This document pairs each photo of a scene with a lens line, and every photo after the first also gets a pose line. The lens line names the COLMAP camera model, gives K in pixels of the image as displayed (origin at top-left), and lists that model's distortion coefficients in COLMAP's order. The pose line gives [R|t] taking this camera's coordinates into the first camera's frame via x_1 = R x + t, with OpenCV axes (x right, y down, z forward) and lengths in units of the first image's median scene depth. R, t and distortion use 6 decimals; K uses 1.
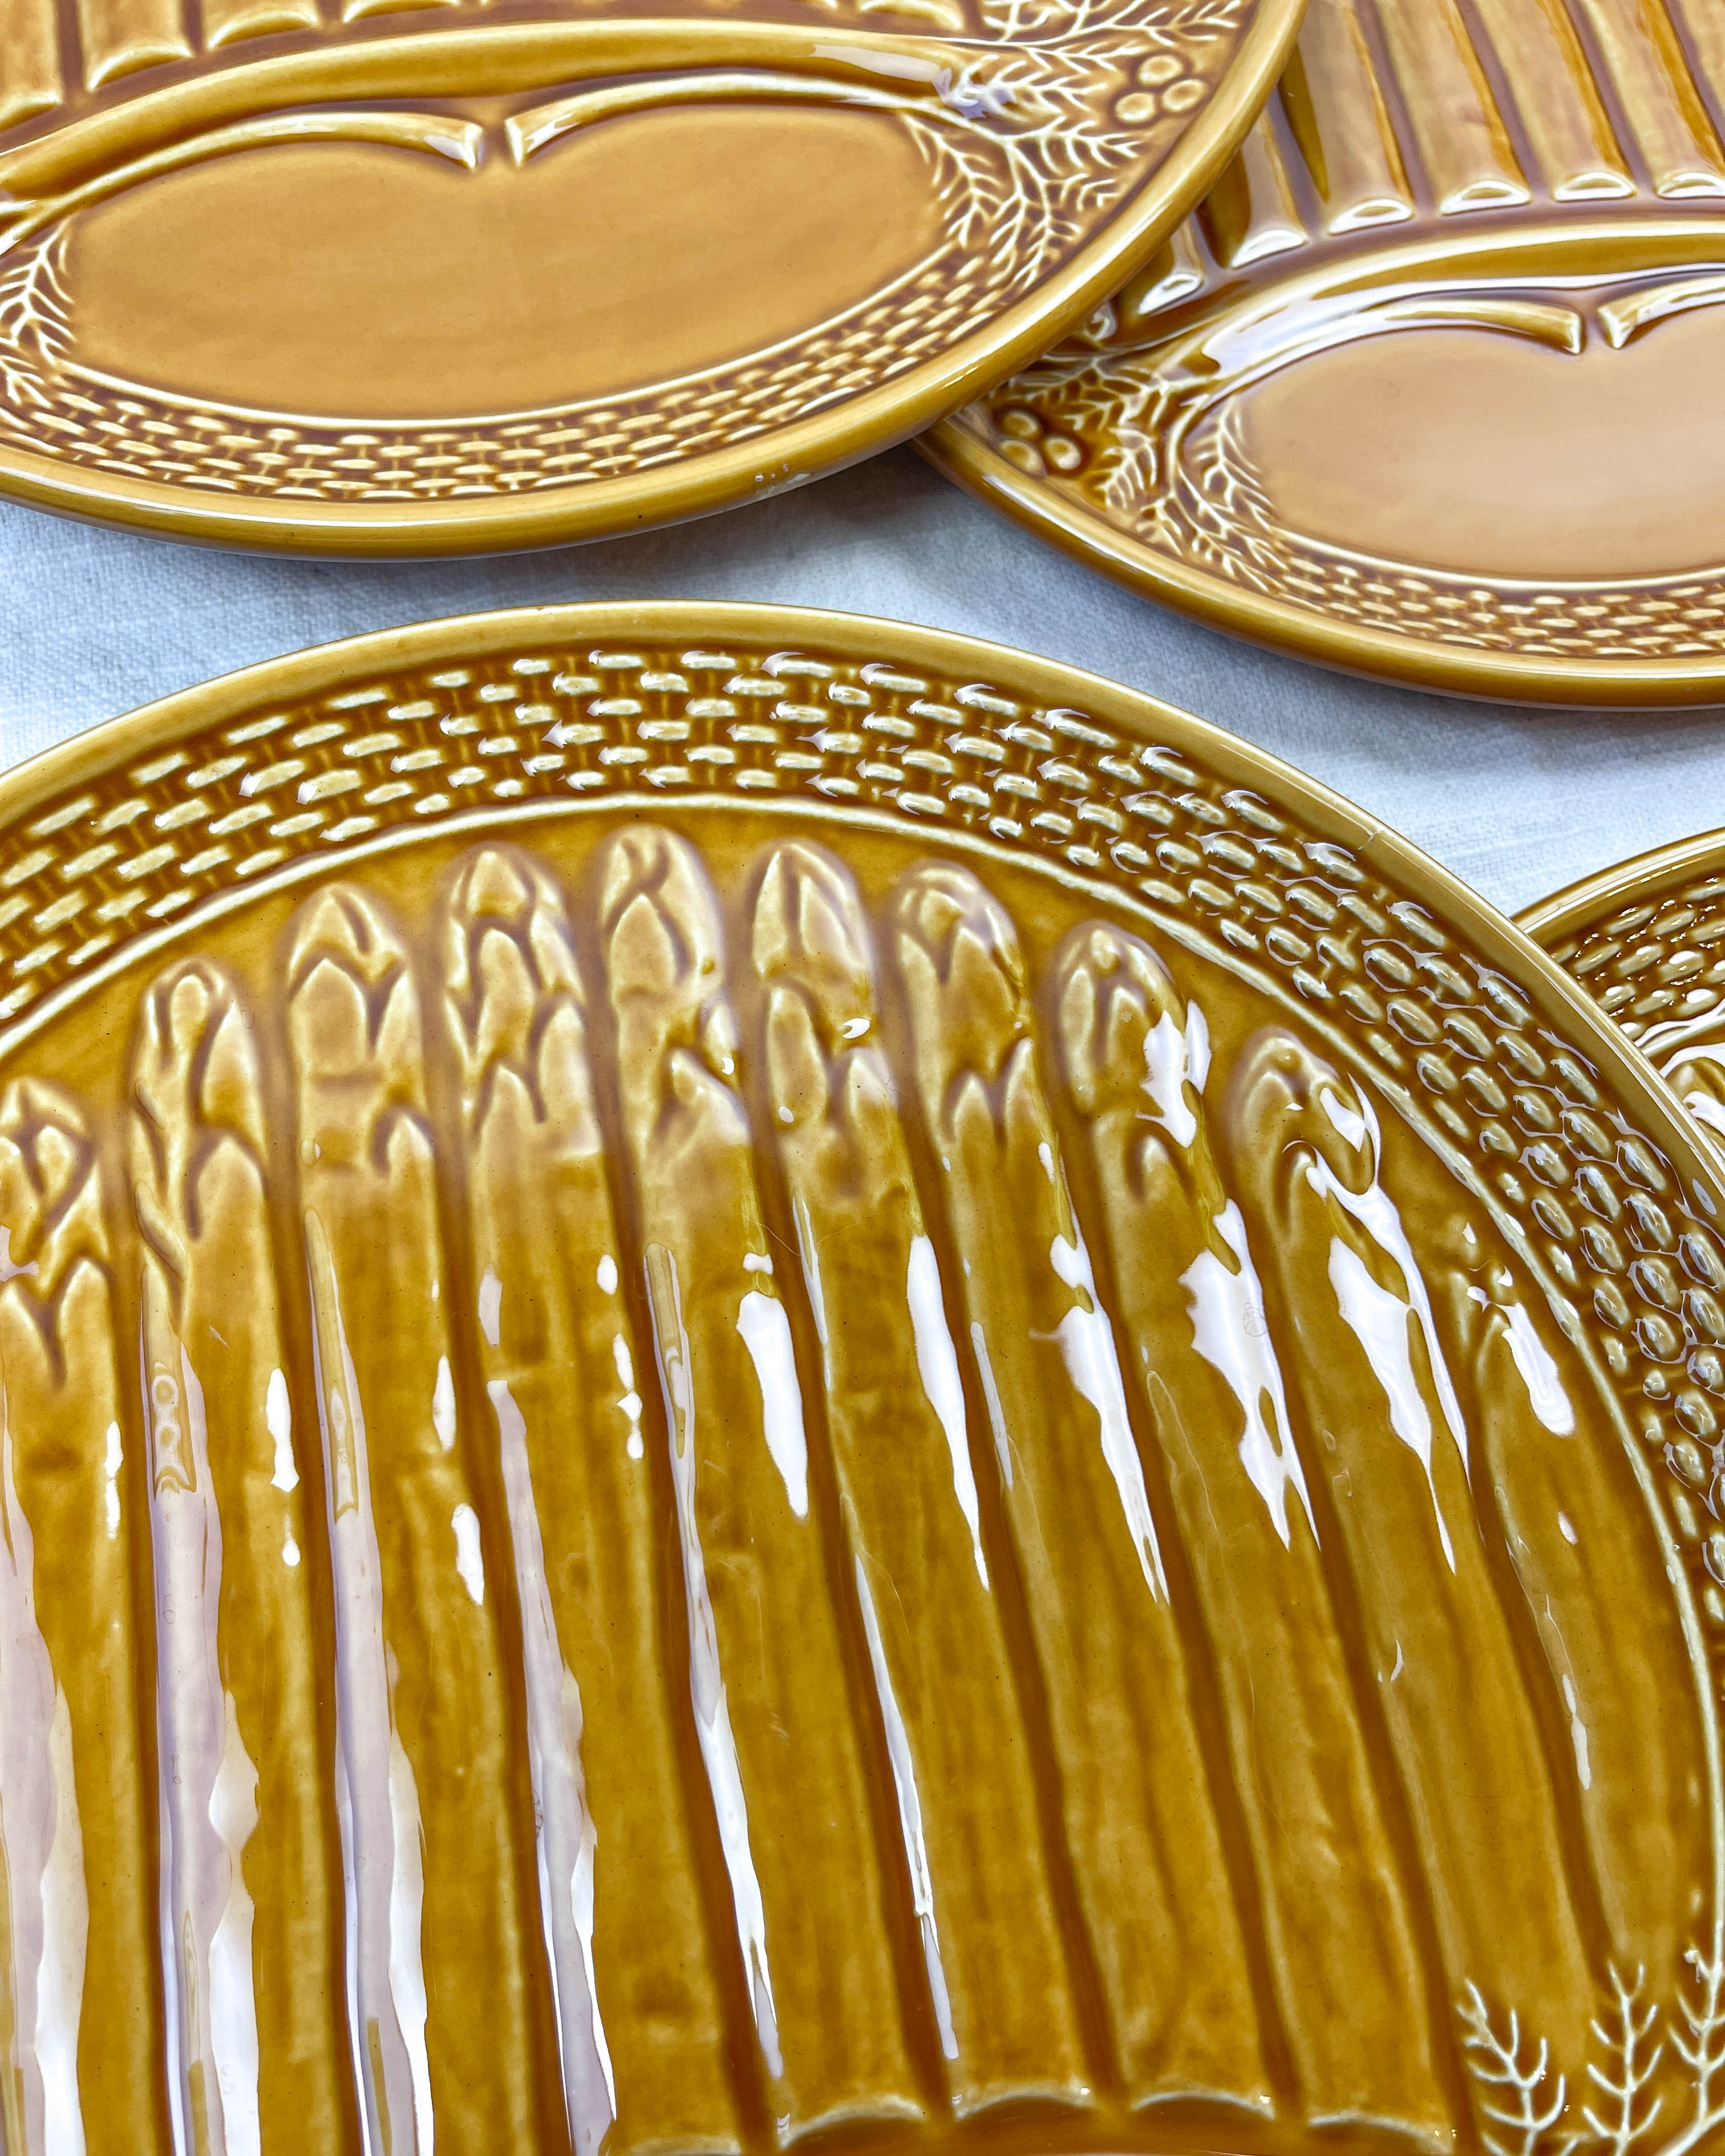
lens RADIAL K [[1730.9, 0, 863.4], [0, 1730.9, 1178.6], [0, 0, 1]] dist [0.031101, -0.071289]
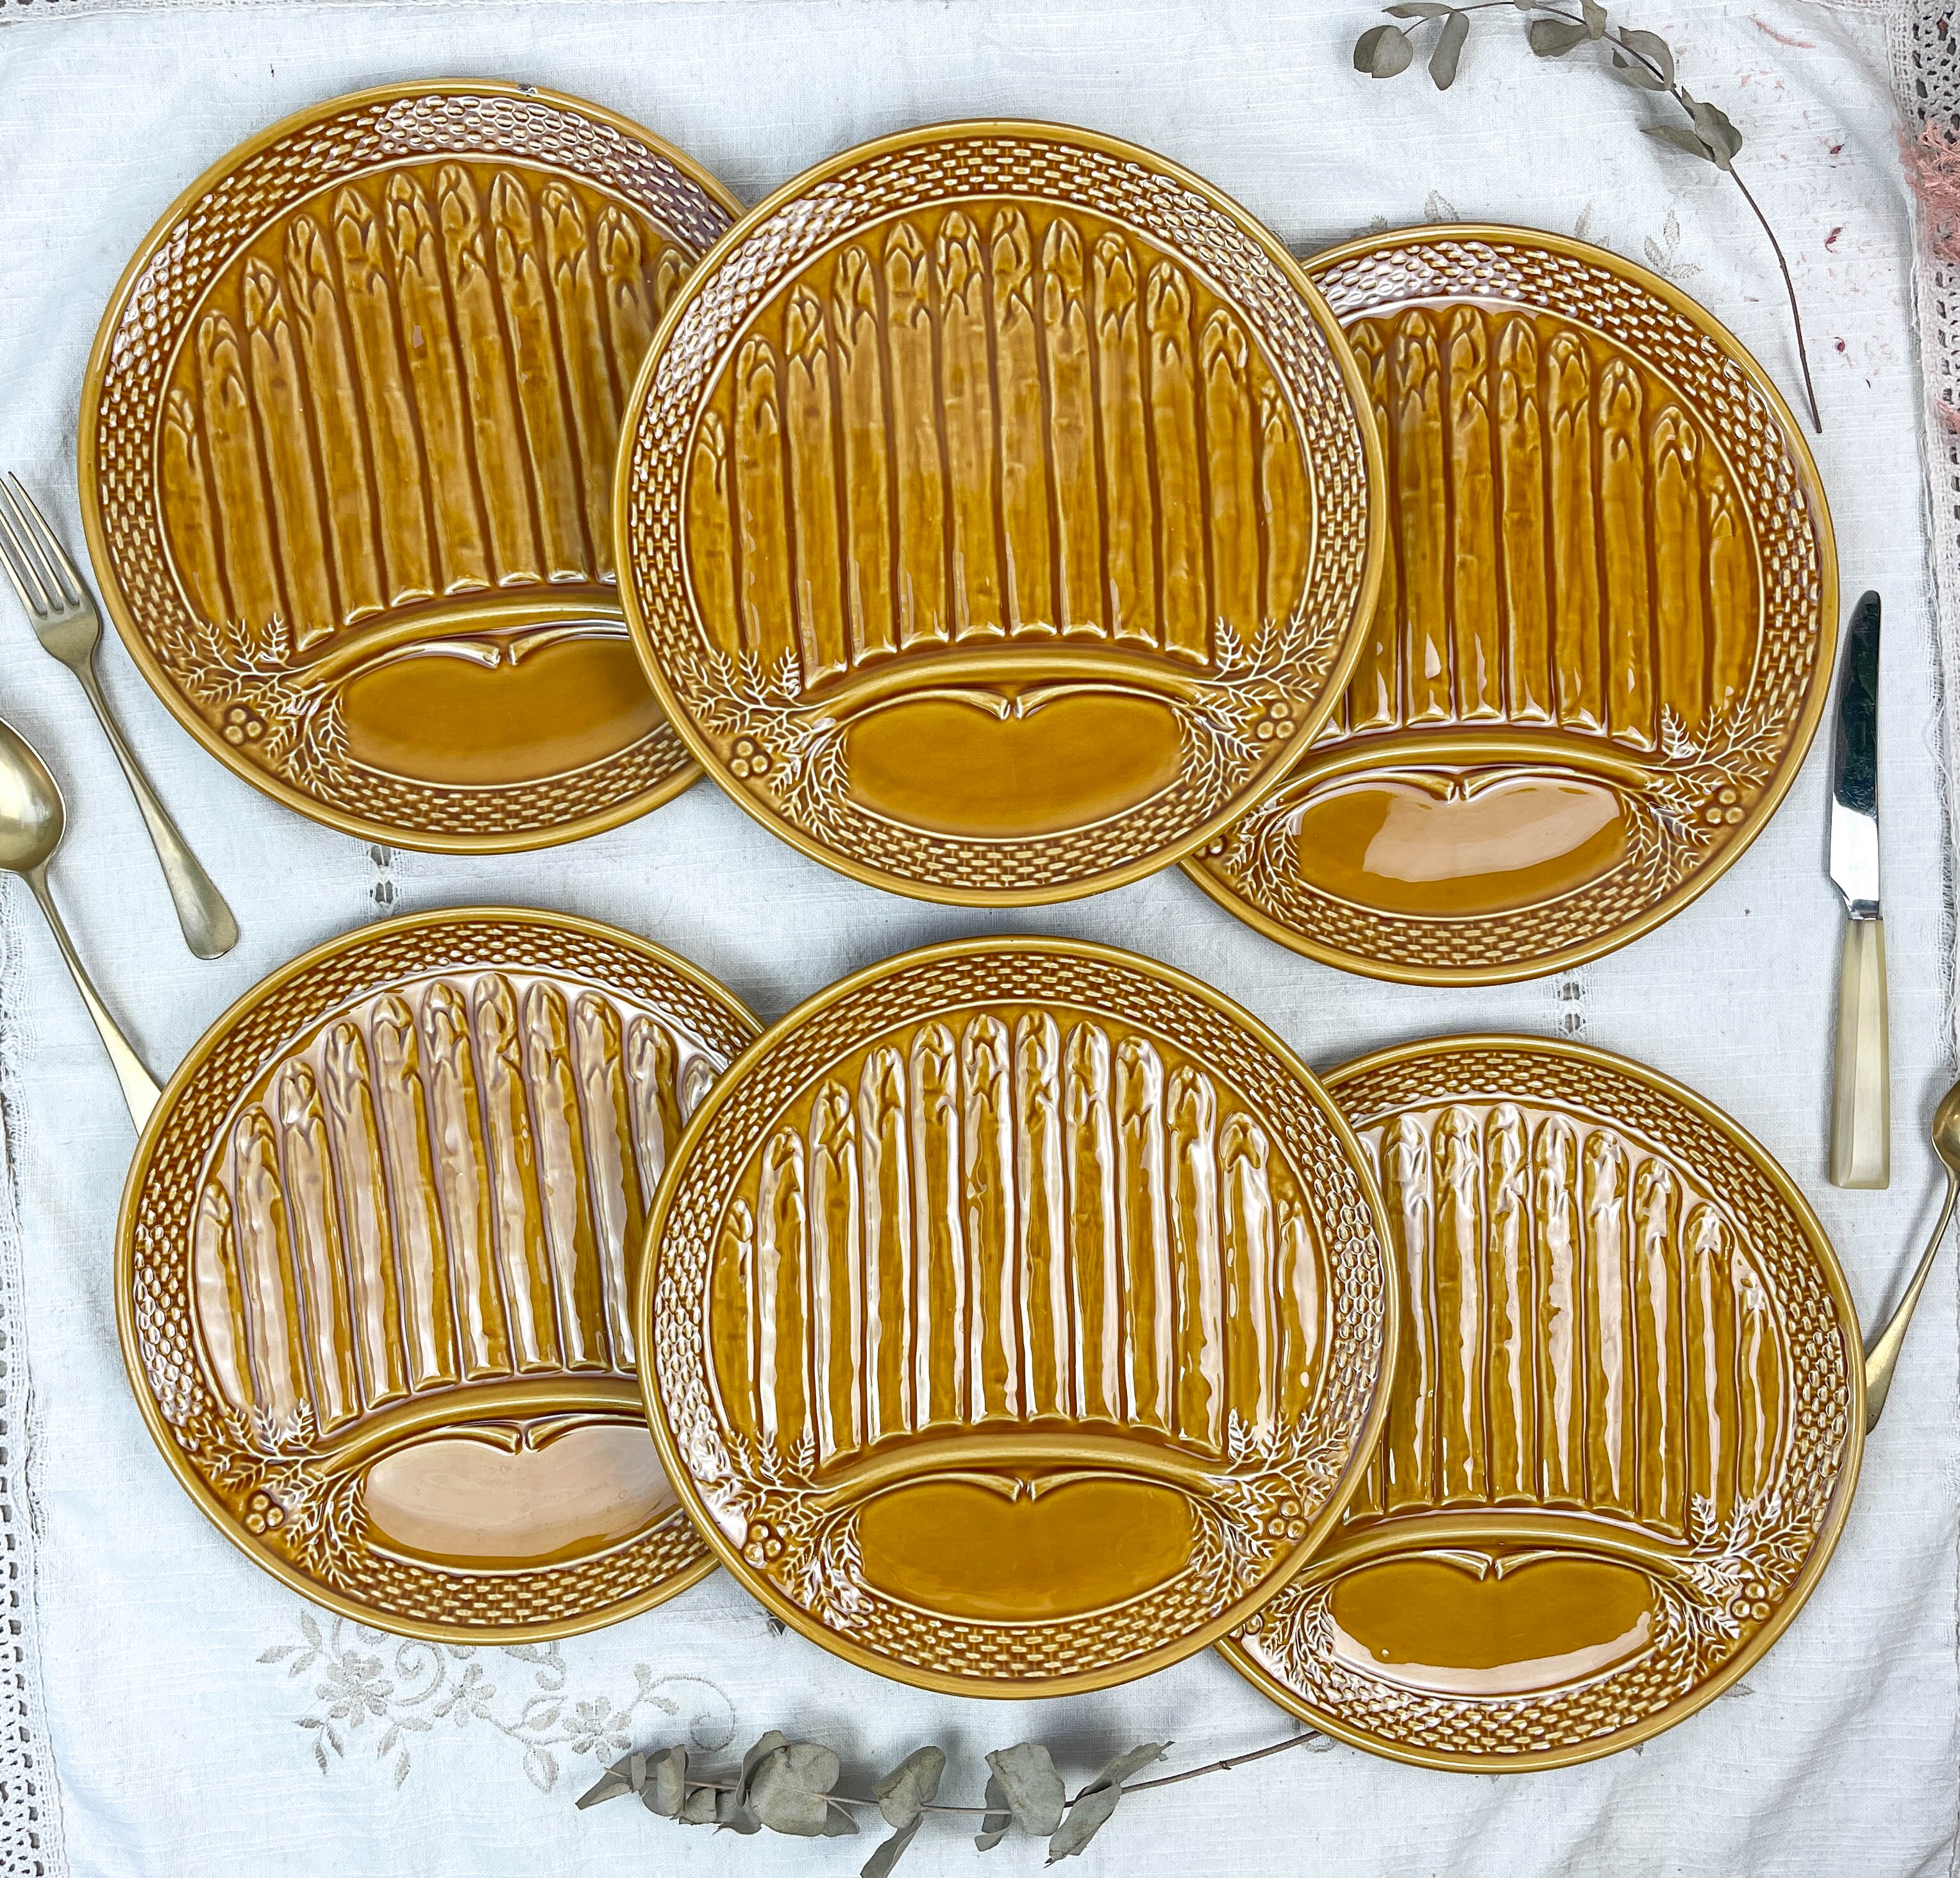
lens RADIAL K [[1971.2, 0, 931.8], [0, 1971.2, 952.2], [0, 0, 1]] dist [0.076168, -0.145117]
pose [[0.988163, 0.145682, -0.048060, -0.159226], [-0.124113, 0.943359, 0.307686, -1.317187], [0.090162, -0.298079, 0.950273, -2.166207]]
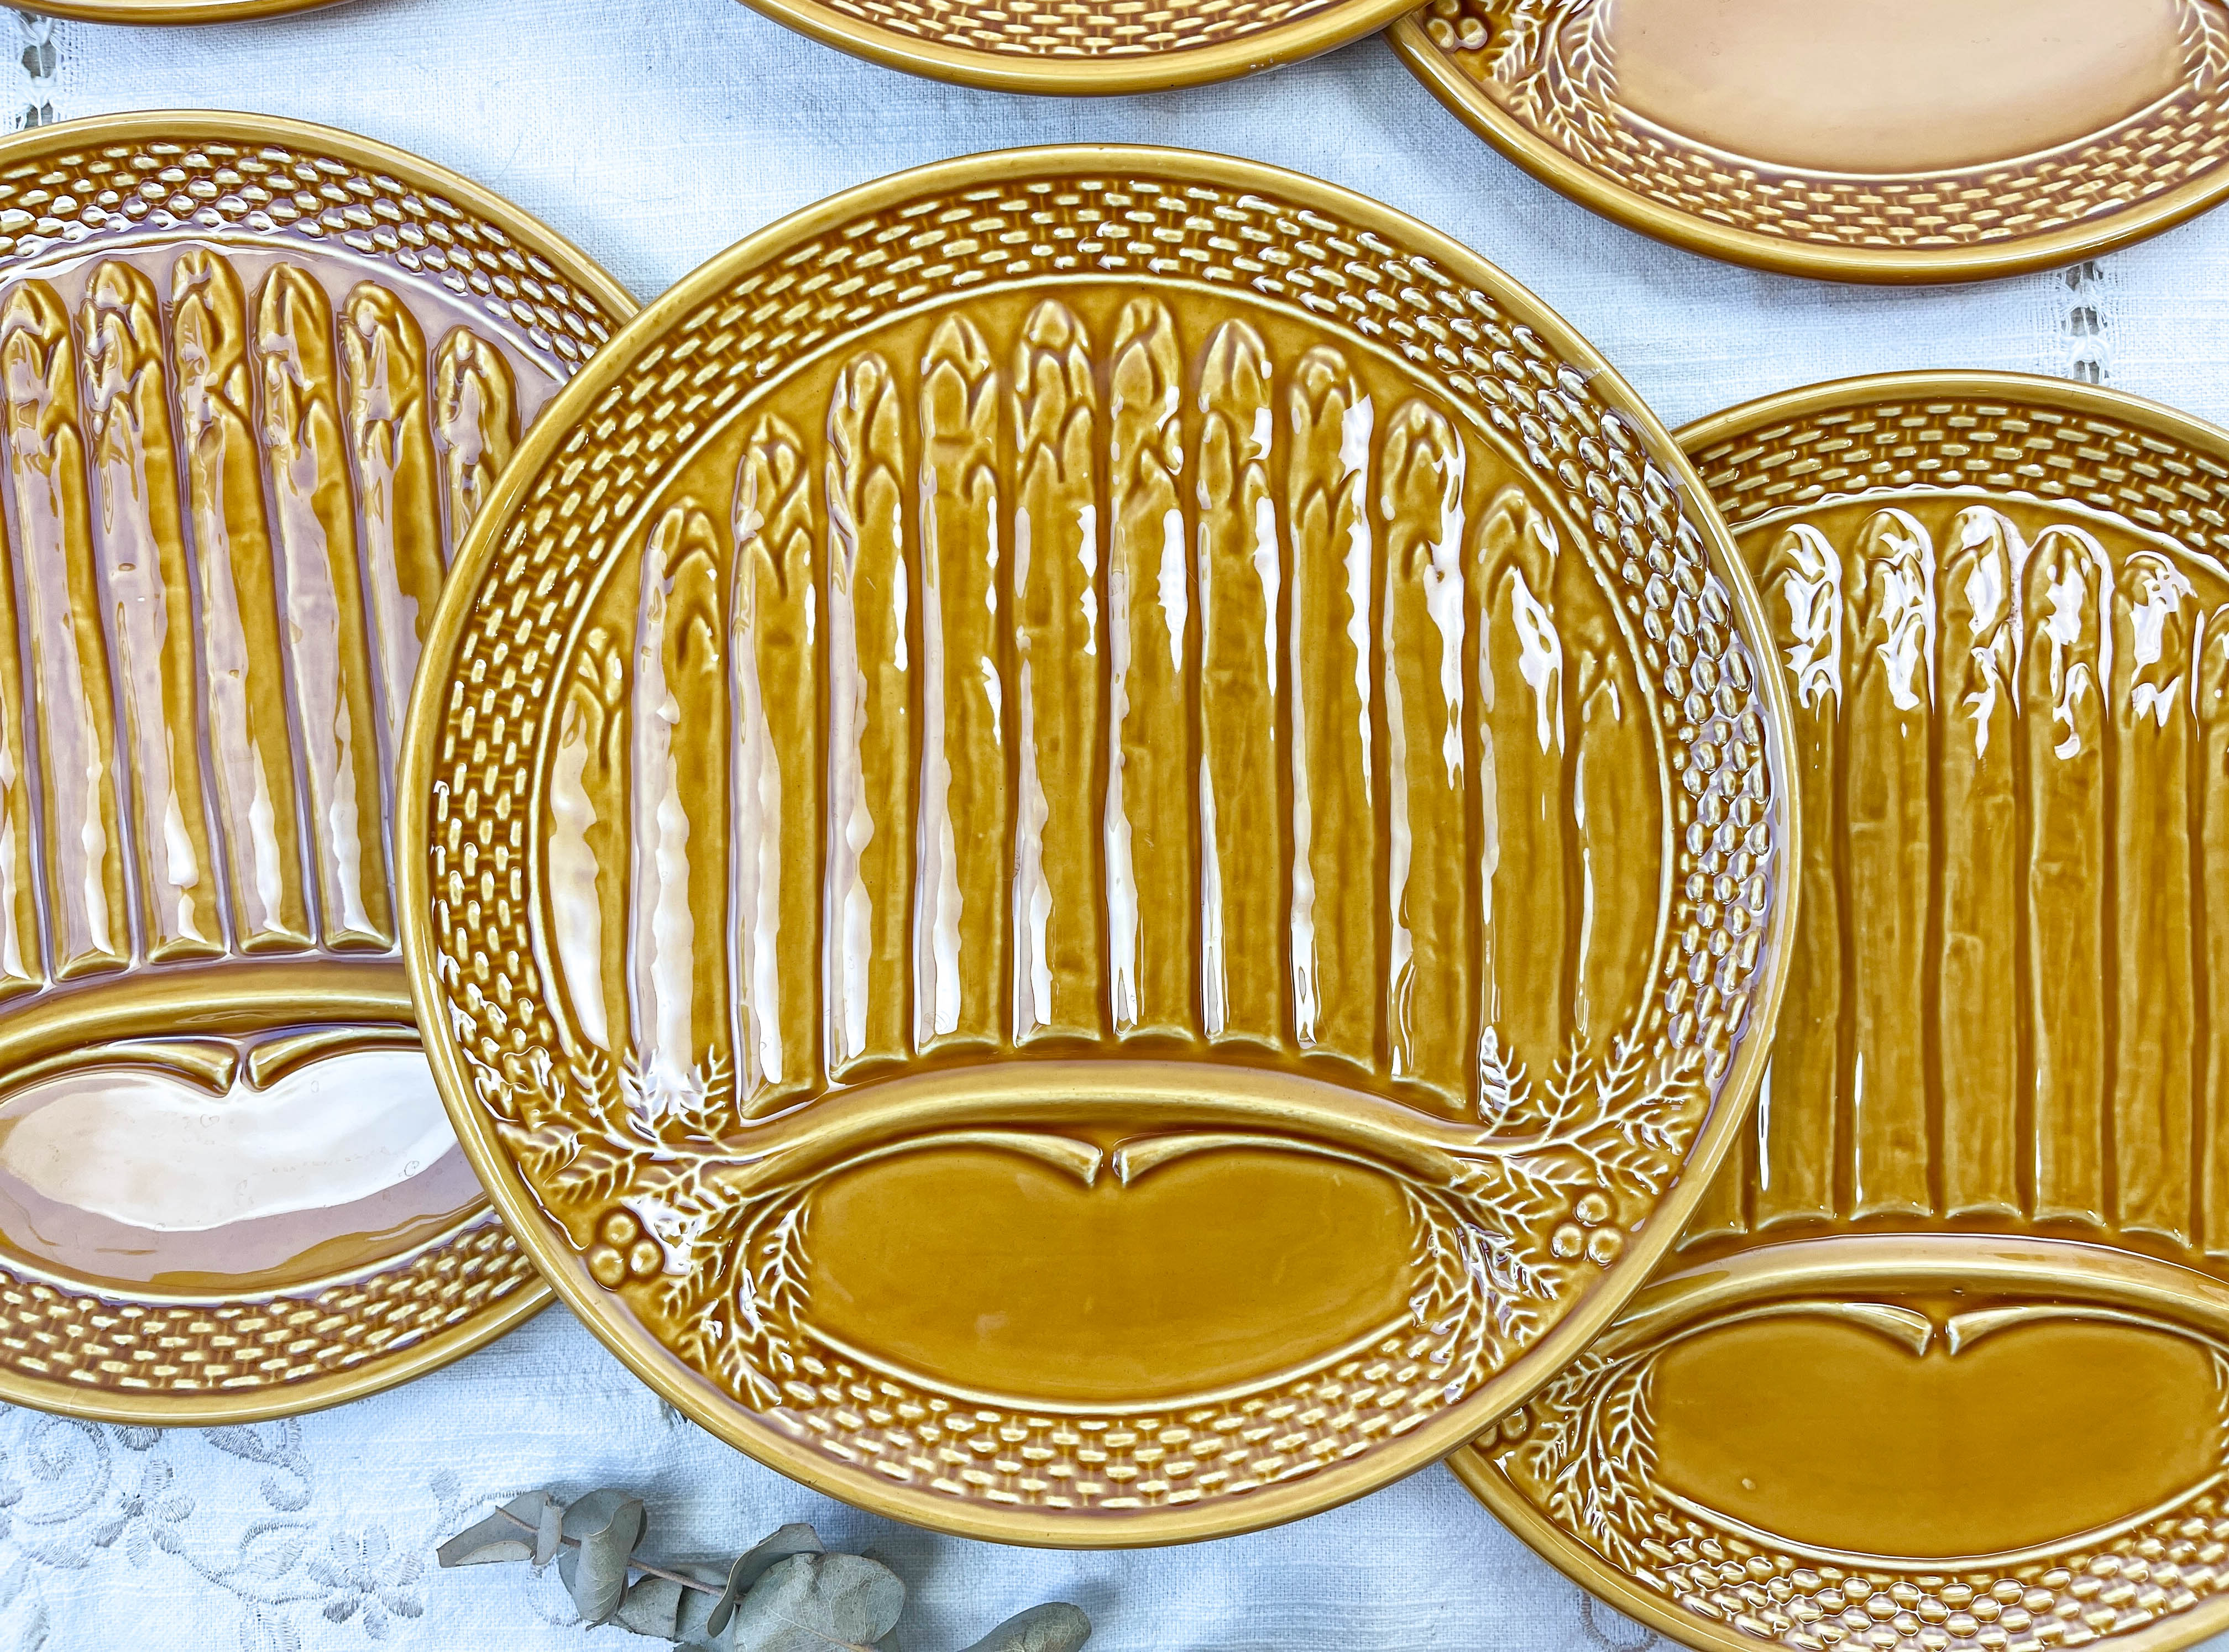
lens RADIAL K [[1691.9, 0, 1113.9], [0, 1691.9, 811.7], [0, 0, 1]] dist [0.047134, -0.079136]
pose [[0.984611, 0.162210, -0.065037, 0.023666], [-0.137811, 0.949511, 0.281844, -0.194019], [0.107472, -0.268544, 0.957253, -0.646103]]
